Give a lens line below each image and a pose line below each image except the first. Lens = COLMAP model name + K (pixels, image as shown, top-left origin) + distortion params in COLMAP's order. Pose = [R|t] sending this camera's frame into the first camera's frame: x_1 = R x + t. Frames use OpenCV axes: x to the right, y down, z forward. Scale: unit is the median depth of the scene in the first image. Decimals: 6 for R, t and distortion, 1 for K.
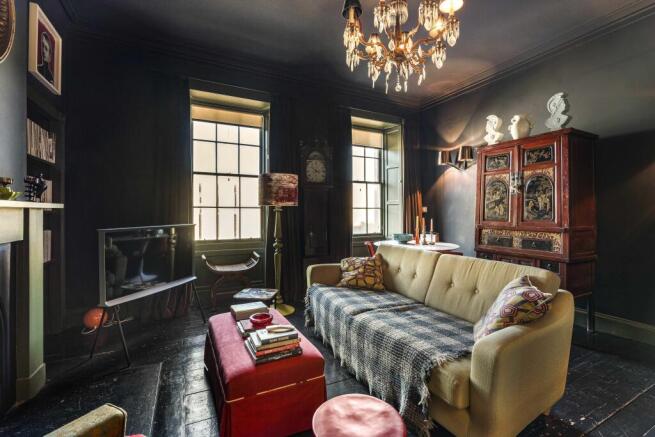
lens RADIAL K [[292.8, 0, 327.7], [0, 292.8, 215.5], [0, 0, 1]] dist [-0.001276, 0.000569]
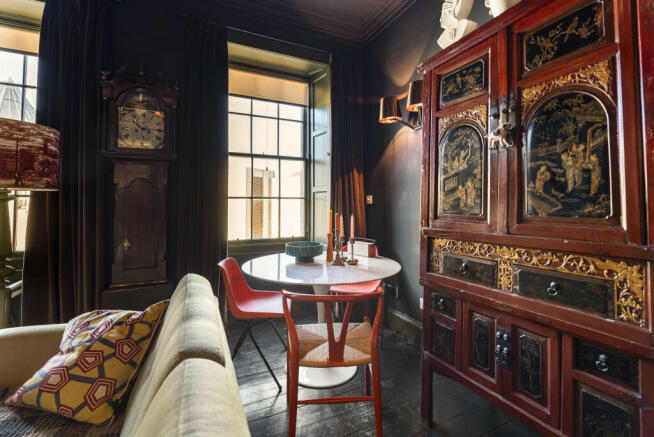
lens RADIAL K [[292.4, 0, 327.8], [0, 292.4, 203.7], [0, 0, 1]] dist [-0.001276, 0.000569]
pose [[0.999455, -0.006411, -0.032396, 0.396548], [0.005731, 0.999762, -0.021029, 0.002453], [0.032523, 0.020832, 0.999254, 0.567900]]
